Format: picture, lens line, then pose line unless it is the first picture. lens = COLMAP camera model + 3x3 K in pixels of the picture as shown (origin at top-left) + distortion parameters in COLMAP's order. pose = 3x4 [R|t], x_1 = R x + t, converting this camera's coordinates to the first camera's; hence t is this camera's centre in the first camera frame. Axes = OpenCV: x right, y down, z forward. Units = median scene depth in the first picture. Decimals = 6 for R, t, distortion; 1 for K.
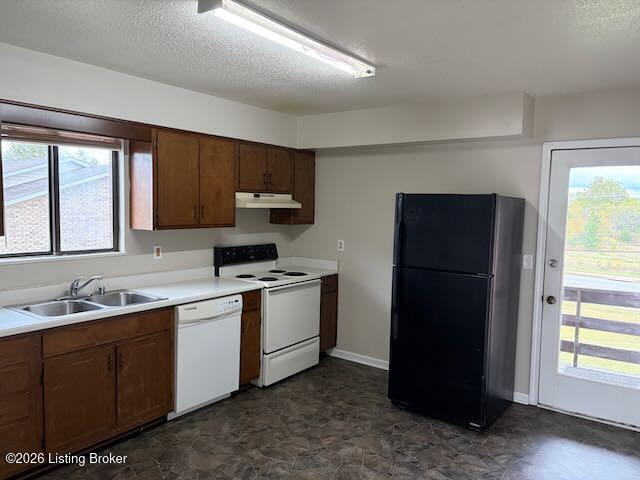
lens RADIAL K [[490.5, 0, 322.0], [0, 490.5, 239.8], [0, 0, 1]] dist [0.027932, 0.004653]
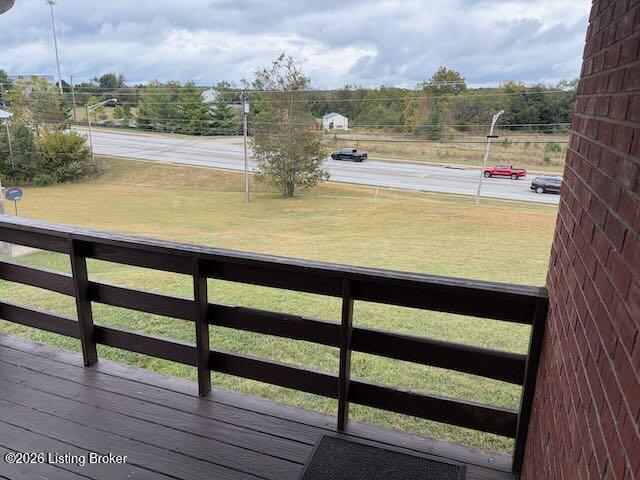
lens RADIAL K [[490.5, 0, 320.6], [0, 490.5, 239.4], [0, 0, 1]] dist [0.027932, 0.004653]
pose [[0.961915, -0.073416, 0.263306, 0.391409], [0.015640, 0.976462, 0.215124, -0.001969], [-0.272902, -0.202813, 0.940421, 0.640432]]
